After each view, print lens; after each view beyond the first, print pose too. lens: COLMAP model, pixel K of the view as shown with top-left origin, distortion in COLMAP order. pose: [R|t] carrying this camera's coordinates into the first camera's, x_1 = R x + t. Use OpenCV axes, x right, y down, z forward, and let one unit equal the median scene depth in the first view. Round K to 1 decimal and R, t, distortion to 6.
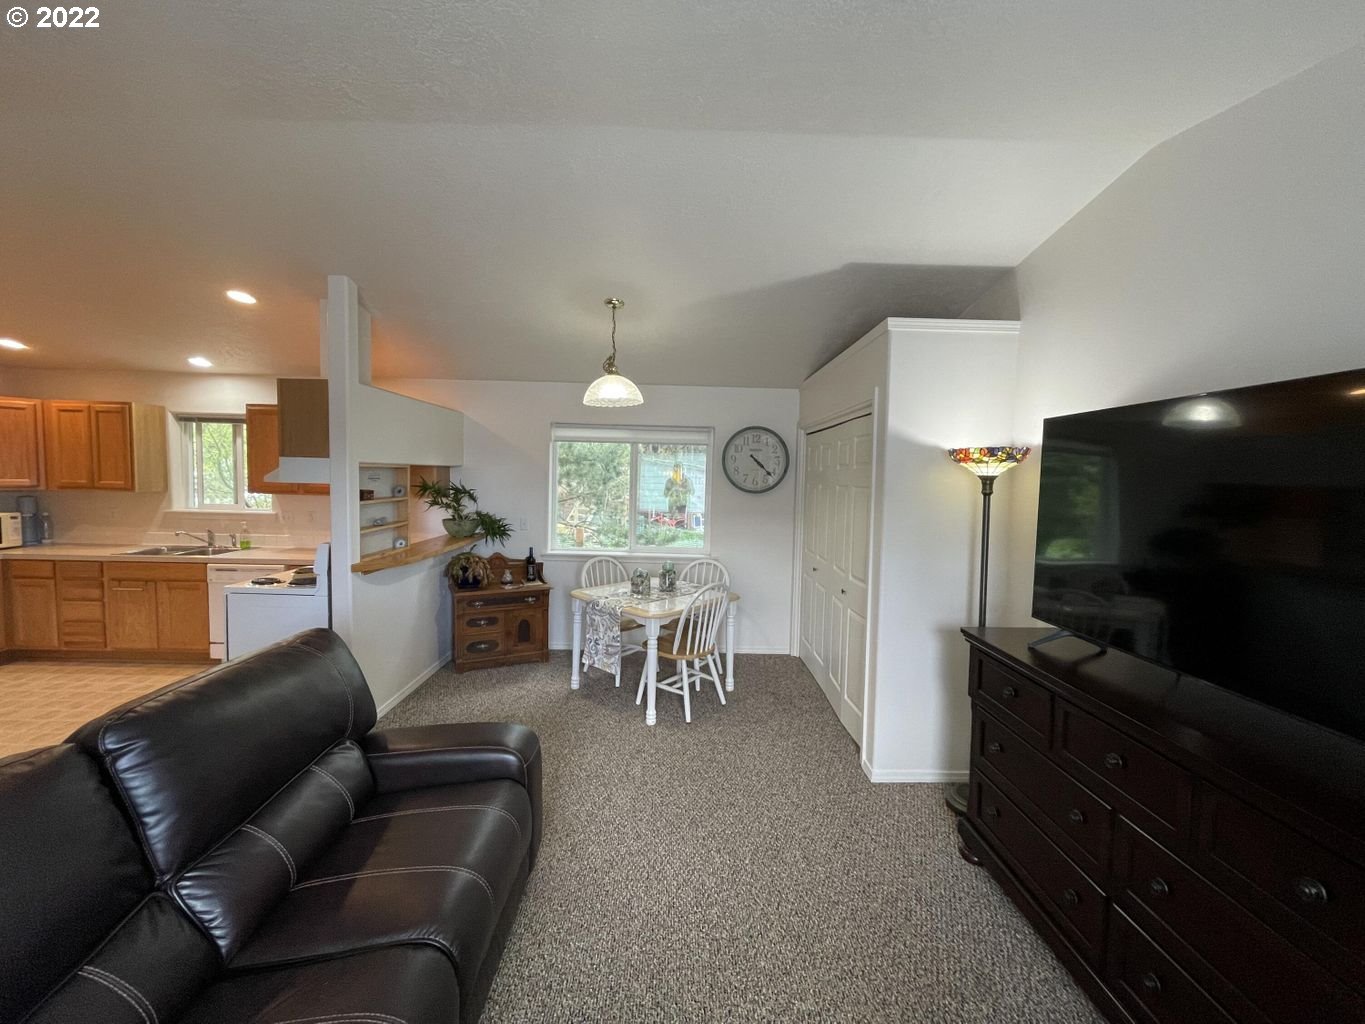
lens RADIAL K [[553.5, 0, 680.8], [0, 553.5, 510.2], [0, 0, 1]] dist [-0.001040, -0.000582]
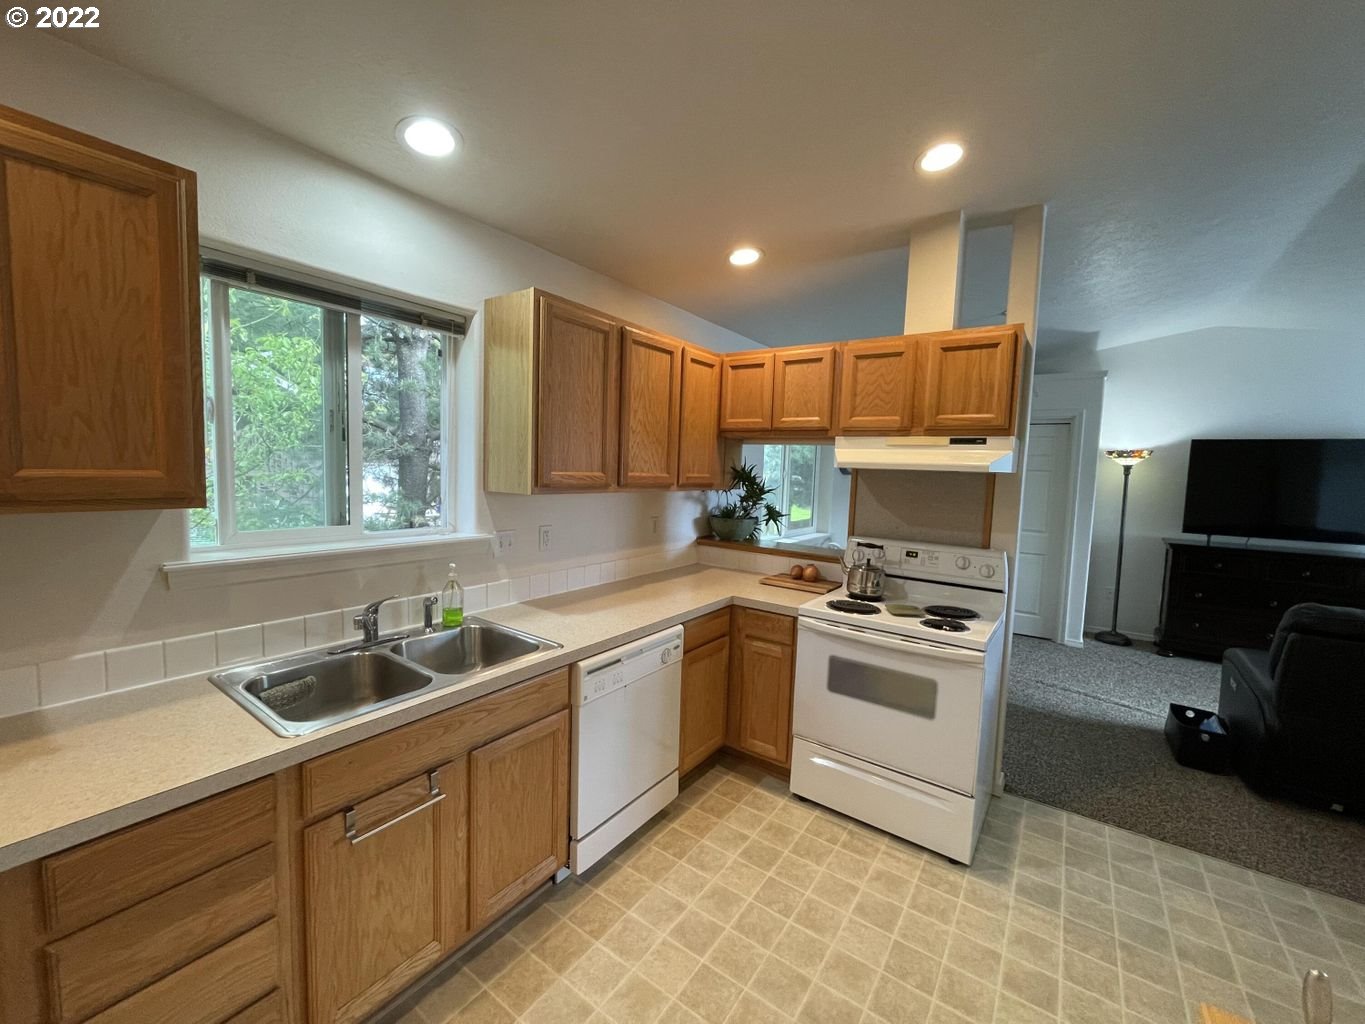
lens RADIAL K [[553.5, 0, 684.6], [0, 553.5, 509.5], [0, 0, 1]] dist [-0.001040, -0.000582]
pose [[0.586387, -0.067078, 0.807249, -1.086287], [0.028833, 0.997662, 0.061956, -0.042560], [-0.809518, -0.013055, 0.586950, 0.653045]]
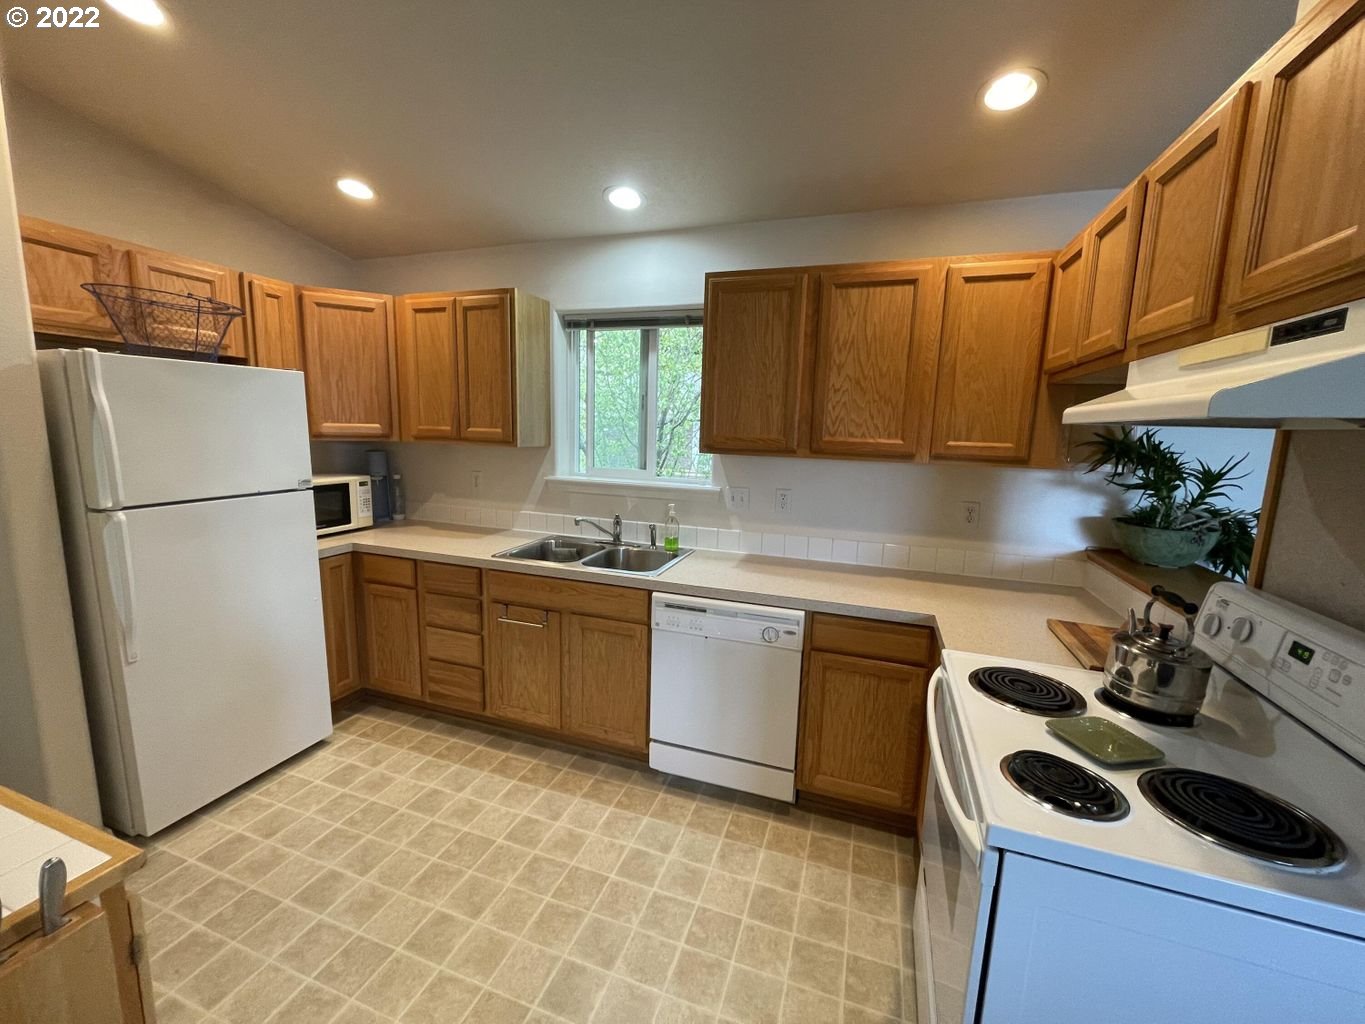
lens RADIAL K [[553.5, 0, 677.7], [0, 553.5, 508.5], [0, 0, 1]] dist [-0.001040, -0.000582]
pose [[0.937543, 0.052237, -0.343926, -0.630463], [-0.025653, 0.996351, 0.081402, -0.020317], [0.346923, -0.067495, 0.935462, 0.512533]]
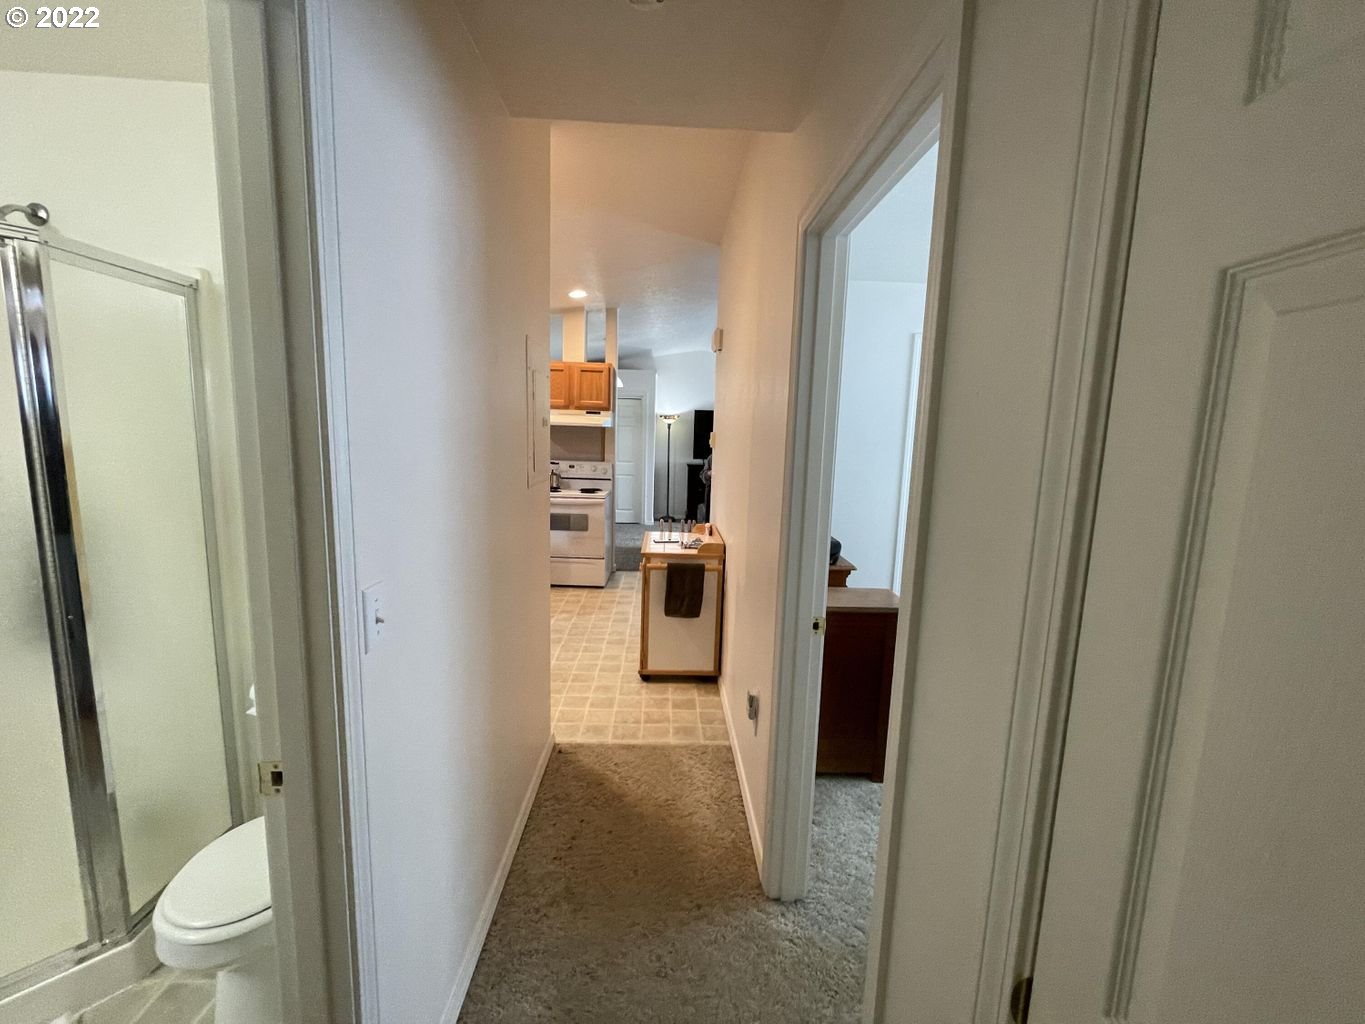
lens RADIAL K [[553.5, 0, 685.3], [0, 553.5, 511.9], [0, 0, 1]] dist [-0.001040, -0.000582]
pose [[-0.025538, -0.162397, 0.986395, -1.706783], [0.027620, 0.986225, 0.163085, -0.045729], [-0.999292, 0.031409, -0.020701, 0.578804]]
